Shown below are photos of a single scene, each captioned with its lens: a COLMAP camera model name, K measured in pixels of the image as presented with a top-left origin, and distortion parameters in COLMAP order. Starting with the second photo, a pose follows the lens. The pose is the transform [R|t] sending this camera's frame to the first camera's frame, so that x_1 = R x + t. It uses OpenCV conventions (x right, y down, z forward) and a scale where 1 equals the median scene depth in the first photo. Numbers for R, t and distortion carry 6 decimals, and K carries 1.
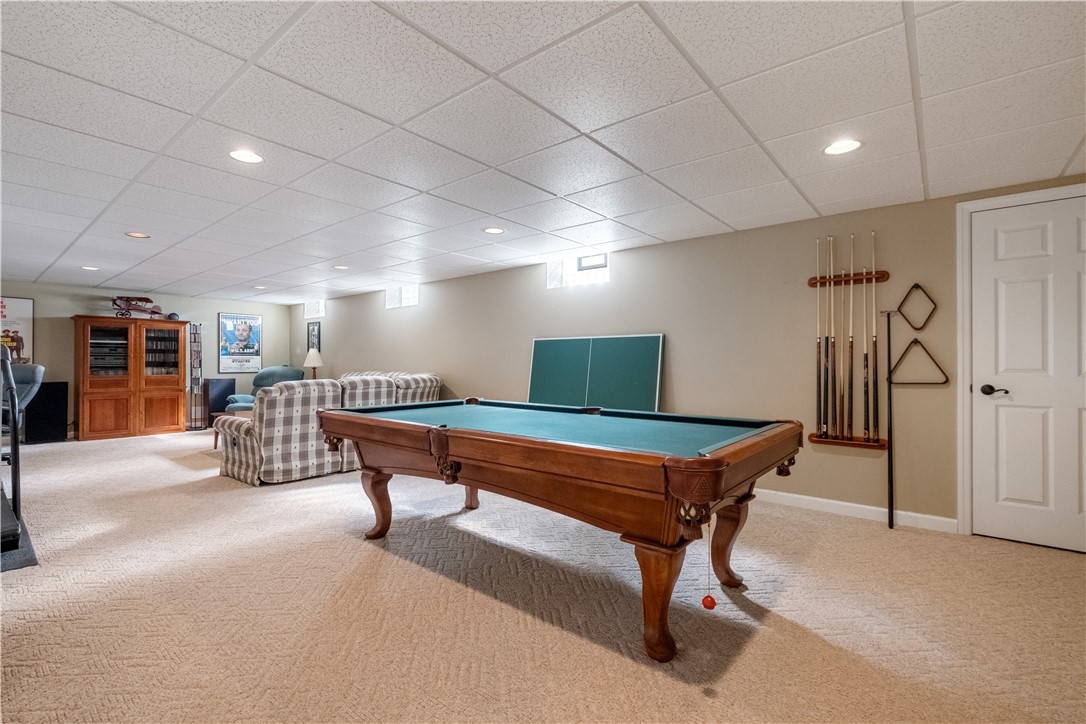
lens RADIAL K [[483.3, 0, 543.3], [0, 483.3, 365.2], [0, 0, 1]] dist [0.000799, 0.000314]
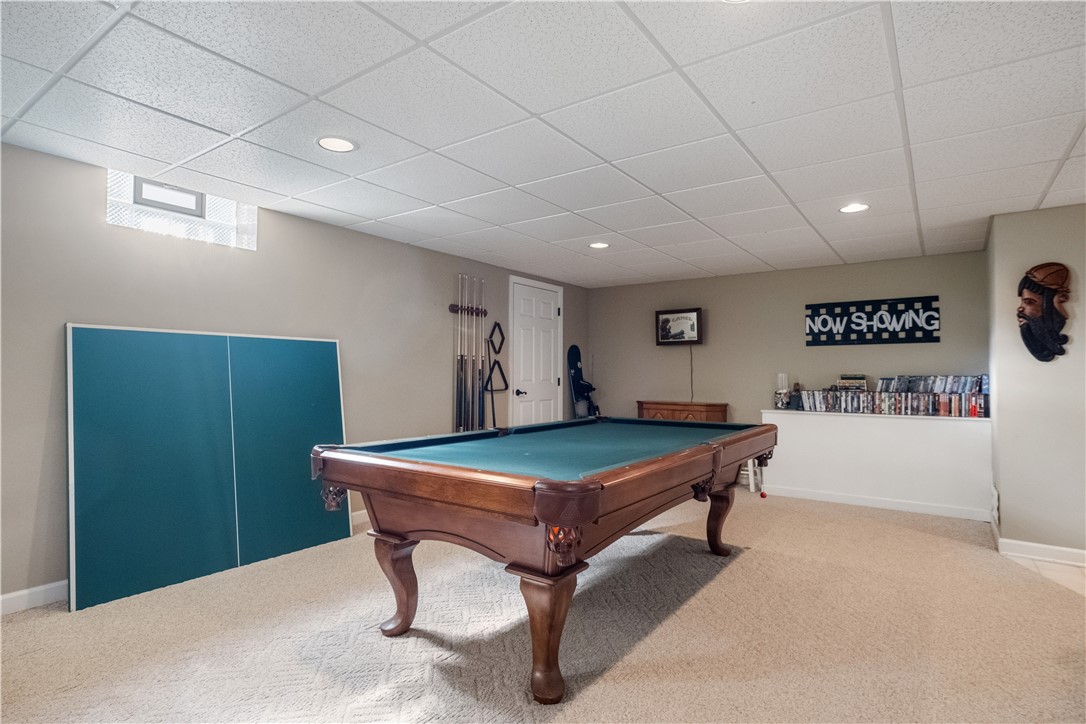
lens RADIAL K [[558.8, 0, 543.3], [0, 558.8, 365.4], [0, 0, 1]] dist [-0.003221, -0.000196]
pose [[-0.062286, 0.009995, 0.998008, -0.918385], [-0.004770, 0.999935, -0.010312, -0.020865], [-0.998047, -0.005402, -0.062234, 0.960751]]
